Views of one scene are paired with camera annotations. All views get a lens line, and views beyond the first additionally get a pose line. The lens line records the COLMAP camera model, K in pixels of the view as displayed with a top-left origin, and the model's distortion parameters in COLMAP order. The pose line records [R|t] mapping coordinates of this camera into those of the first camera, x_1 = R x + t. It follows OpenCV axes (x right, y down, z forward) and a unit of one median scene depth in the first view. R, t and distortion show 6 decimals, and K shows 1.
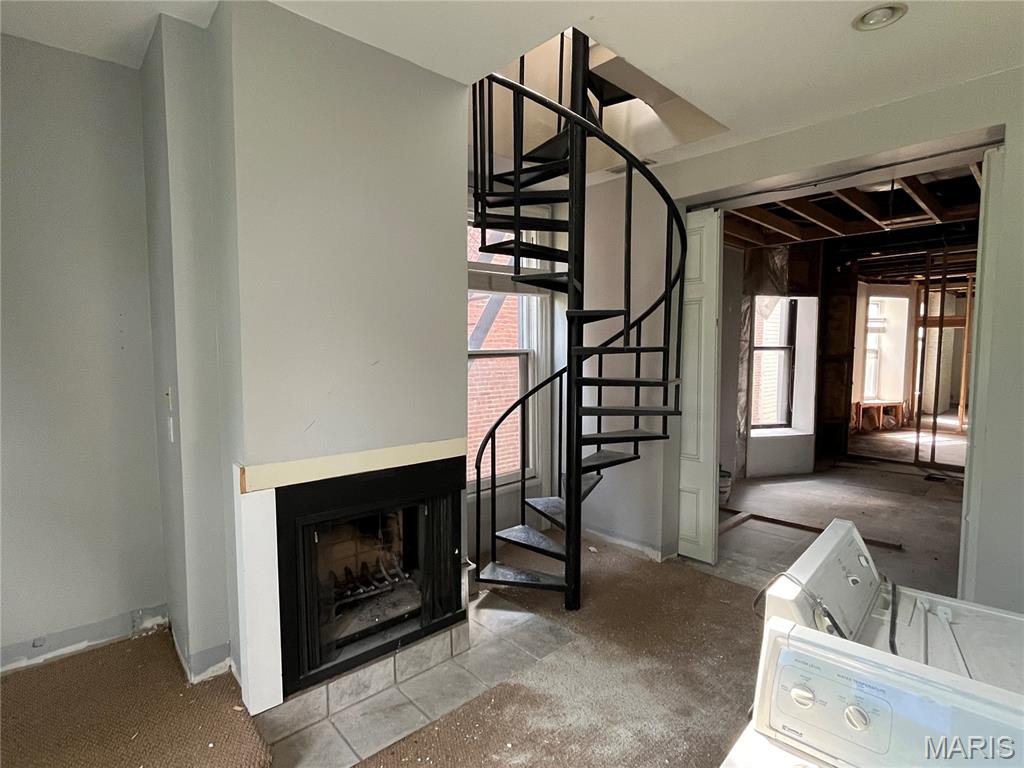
lens RADIAL K [[520.3, 0, 512.0], [0, 520.3, 384.0], [0, 0, 1]] dist [-0.001821, 0.000272]
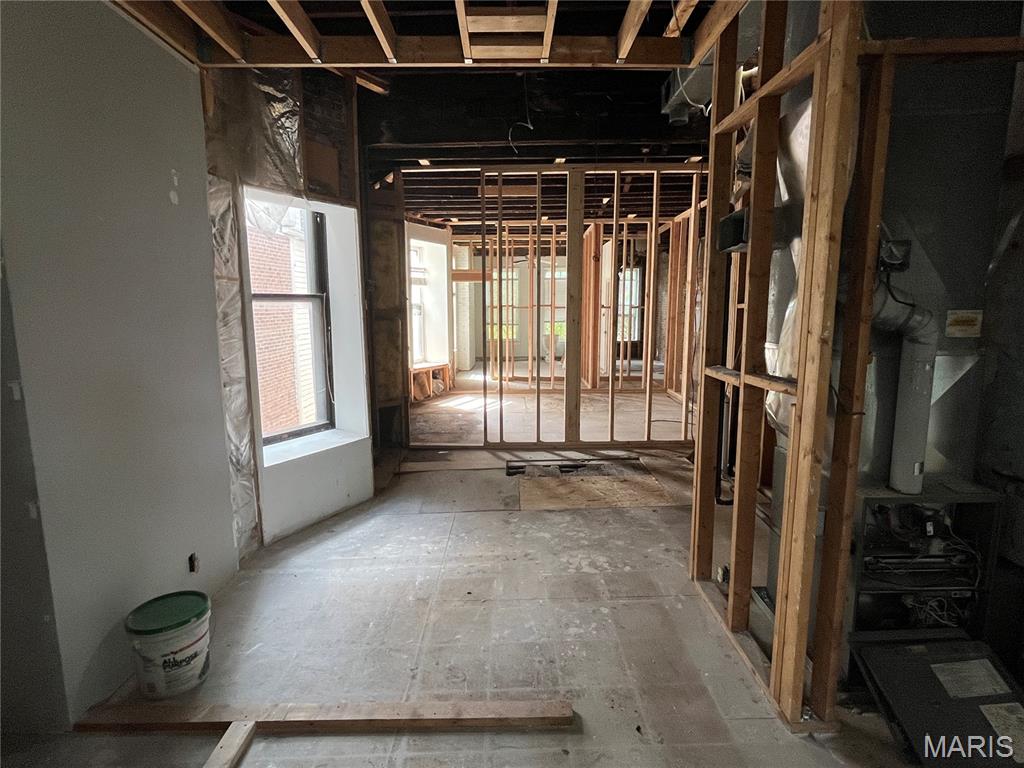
lens RADIAL K [[520.3, 0, 512.0], [0, 520.3, 384.0], [0, 0, 1]] dist [-0.001821, 0.000272]
pose [[0.679412, -0.111704, 0.725205, 0.241793], [0.058294, 0.993437, 0.098407, -0.016507], [-0.731438, -0.024584, 0.681465, 0.434852]]
